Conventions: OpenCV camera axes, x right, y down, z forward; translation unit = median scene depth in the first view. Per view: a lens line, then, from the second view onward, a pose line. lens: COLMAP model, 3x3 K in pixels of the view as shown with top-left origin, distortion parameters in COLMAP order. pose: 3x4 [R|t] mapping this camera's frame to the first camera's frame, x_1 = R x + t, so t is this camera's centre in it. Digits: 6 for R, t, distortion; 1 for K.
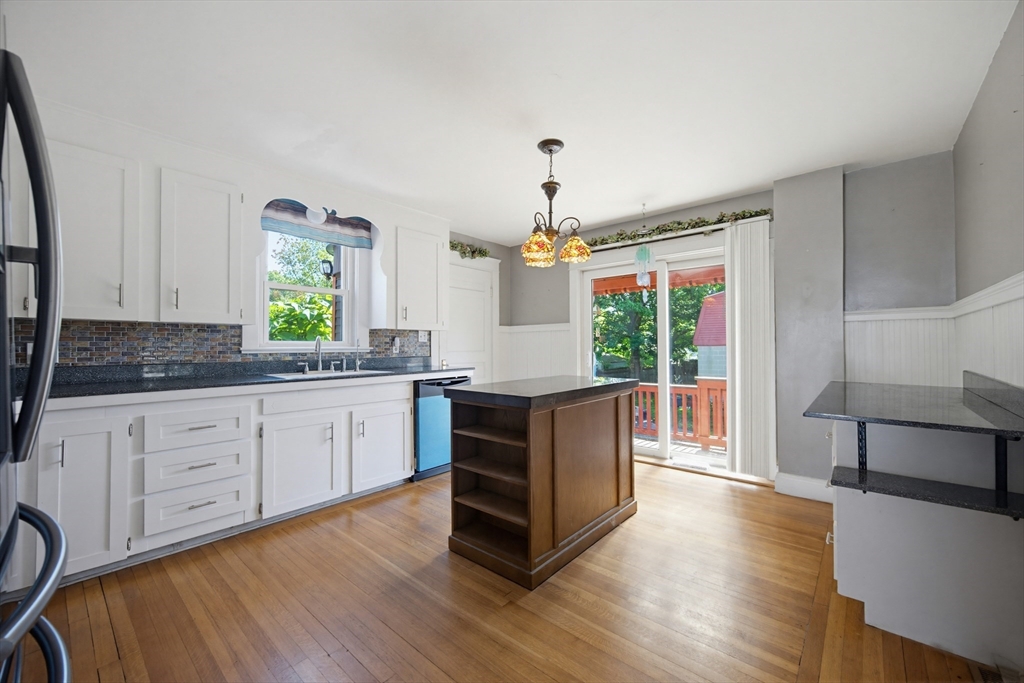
lens RADIAL K [[406.5, 0, 514.4], [0, 406.5, 339.9], [0, 0, 1]] dist [0.000588, 0.000045]
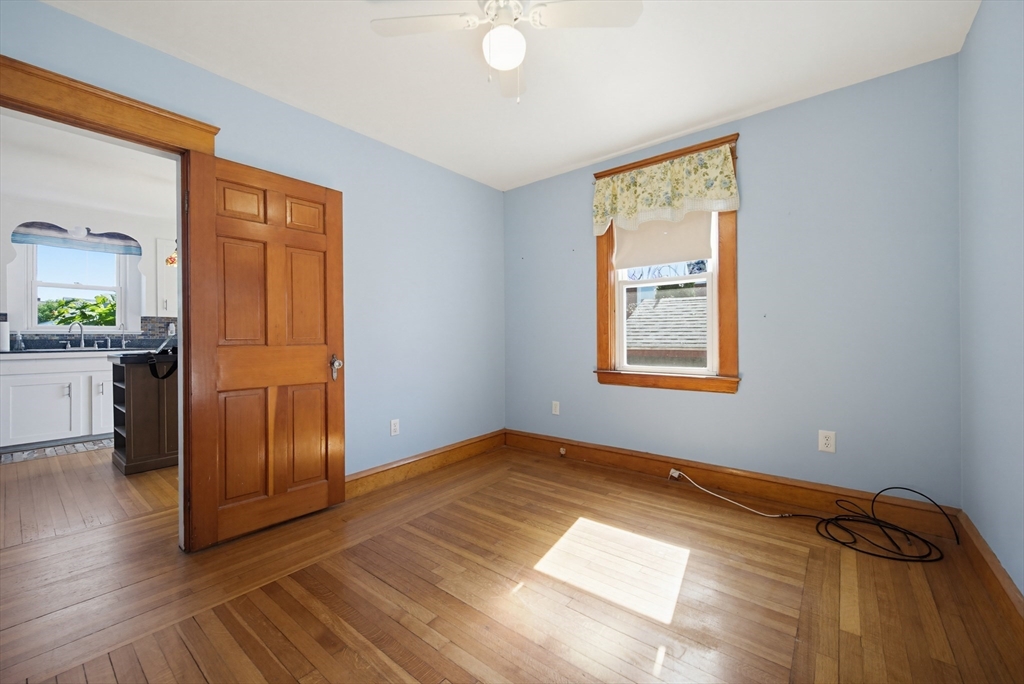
lens RADIAL K [[406.5, 0, 514.4], [0, 406.5, 340.4], [0, 0, 1]] dist [0.000588, 0.000045]
pose [[0.999524, 0.001376, 0.030834, 0.997037], [-0.002091, 0.999729, 0.023173, 0.020440], [-0.030793, -0.023226, 0.999256, -0.423350]]
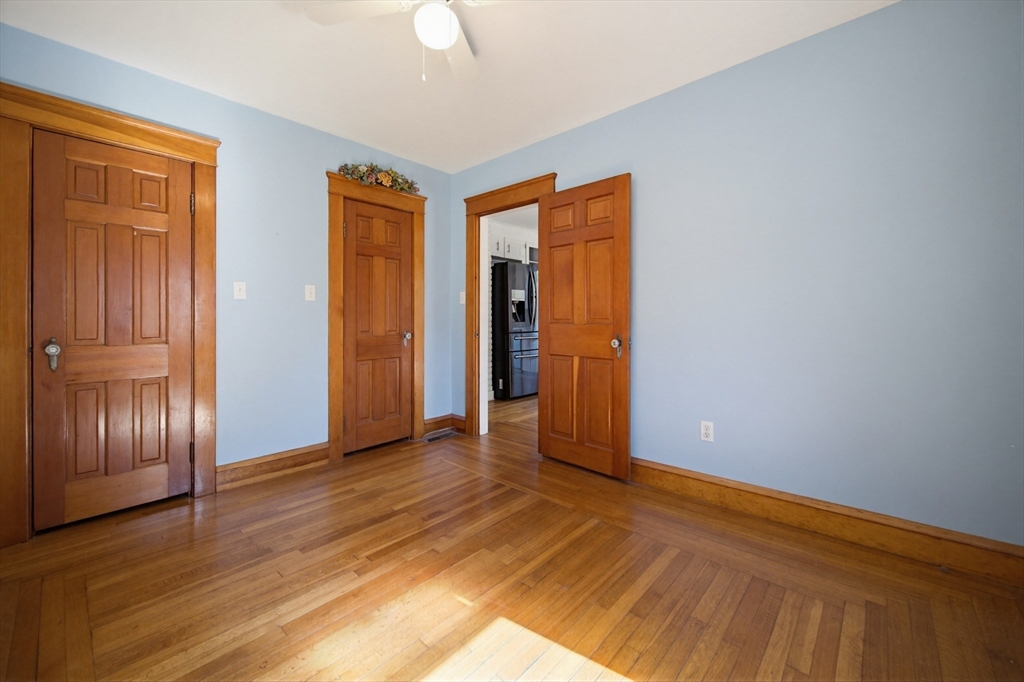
lens RADIAL K [[408.3, 0, 514.3], [0, 408.3, 315.0], [0, 0, 1]] dist [0.000441, 0.000031]
pose [[-0.026831, 0.000038, -0.999640, 1.520220], [0.016965, 0.999856, -0.000417, 0.026454], [0.999496, -0.016970, -0.026827, 0.214562]]
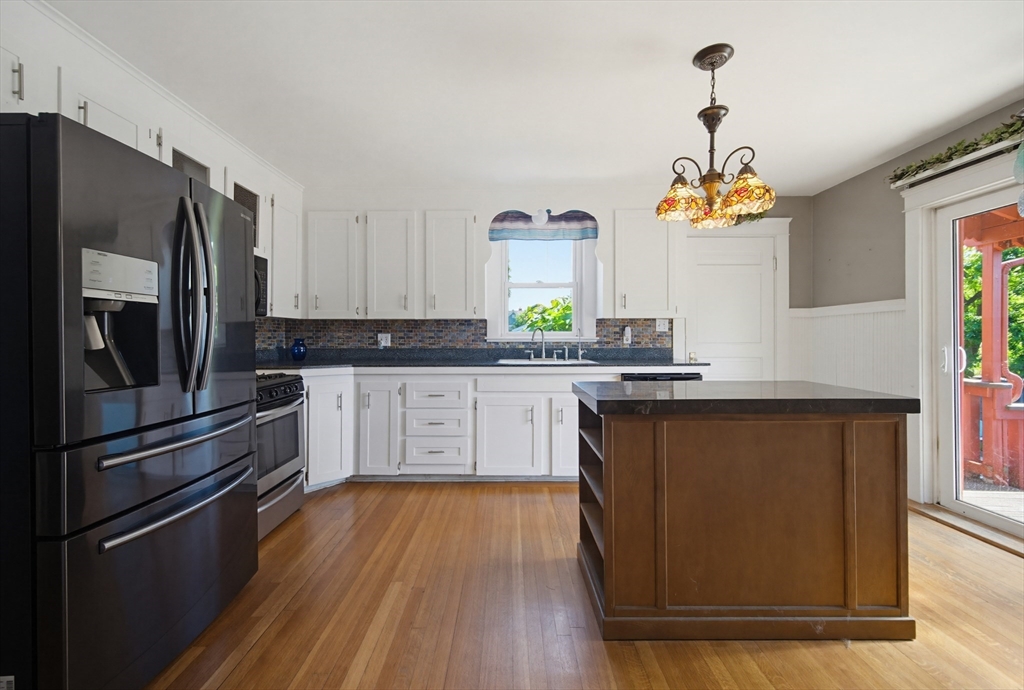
lens RADIAL K [[421.6, 0, 506.4], [0, 421.6, 334.5], [0, 0, 1]] dist [0.003414, -0.000004]
pose [[0.646596, 0.000381, -0.762832, 0.361175], [0.010341, 0.999904, 0.009264, -0.000637], [0.762762, -0.013879, 0.646530, 0.205335]]
